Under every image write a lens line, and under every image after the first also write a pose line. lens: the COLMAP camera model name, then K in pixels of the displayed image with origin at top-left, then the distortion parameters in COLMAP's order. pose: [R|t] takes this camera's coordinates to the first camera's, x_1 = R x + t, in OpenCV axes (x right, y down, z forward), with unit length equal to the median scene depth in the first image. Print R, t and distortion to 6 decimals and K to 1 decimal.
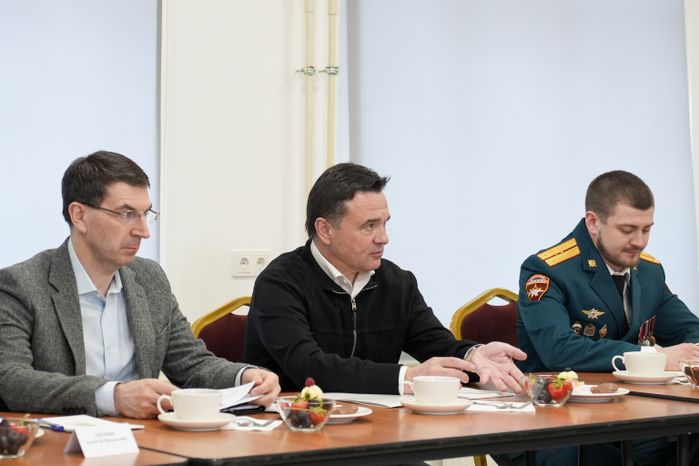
lens RADIAL K [[1788.9, 0, 349.5], [0, 1788.9, 233.0], [0, 0, 1]] dist [-1.460165, -0.442385]
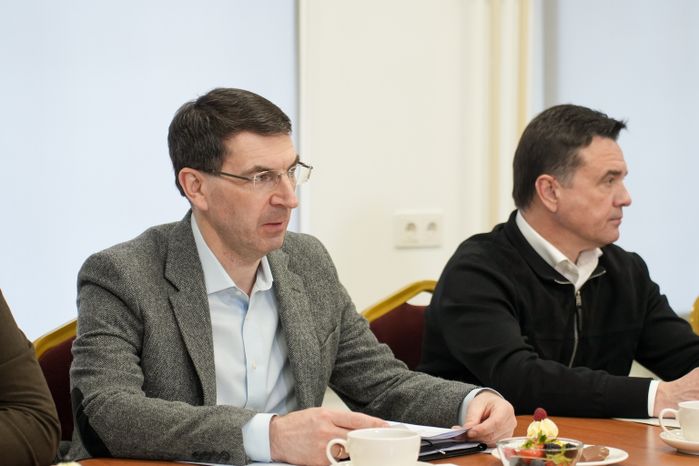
lens RADIAL K [[2209.3, 0, 349.5], [0, 2209.3, 205.3], [0, 0, 1]] dist [-3.807589, -0.123587]
pose [[0.995716, 0.001794, -0.092448, -0.017818], [-0.001588, 0.999996, 0.002303, -0.002701], [0.092452, -0.002146, 0.995715, 0.120121]]
